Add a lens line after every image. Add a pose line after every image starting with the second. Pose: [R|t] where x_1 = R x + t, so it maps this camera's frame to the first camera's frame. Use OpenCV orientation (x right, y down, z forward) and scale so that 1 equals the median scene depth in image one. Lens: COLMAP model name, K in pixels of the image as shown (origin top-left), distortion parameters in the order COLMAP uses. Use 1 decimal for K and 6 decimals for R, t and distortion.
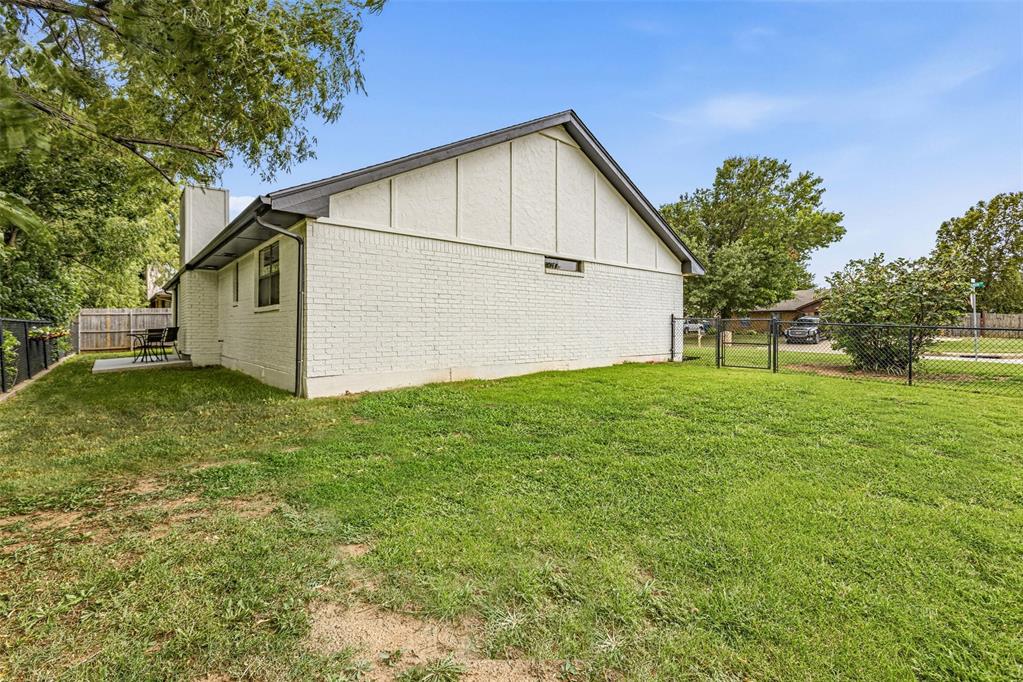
lens RADIAL K [[453.7, 0, 516.5], [0, 453.7, 334.2], [0, 0, 1]] dist [-0.009335, 0.000950]
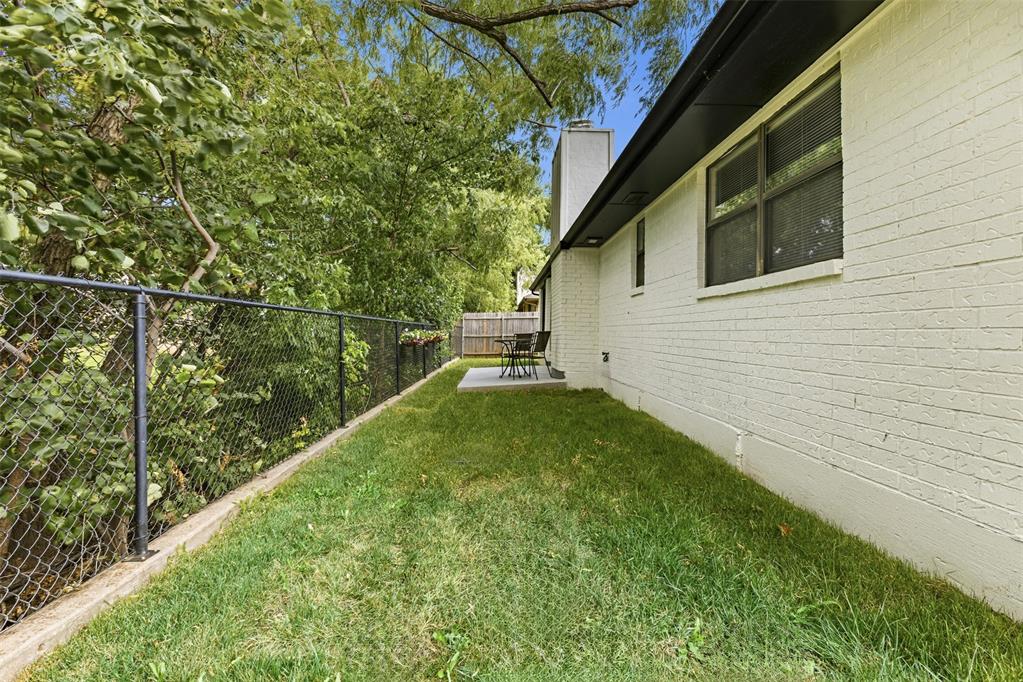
lens RADIAL K [[453.7, 0, 516.5], [0, 453.7, 334.2], [0, 0, 1]] dist [-0.009335, 0.000950]
pose [[0.773514, 0.010011, -0.633700, -0.281049], [-0.020312, 0.999753, -0.008999, -0.003143], [0.633454, 0.019833, 0.773526, 0.345821]]
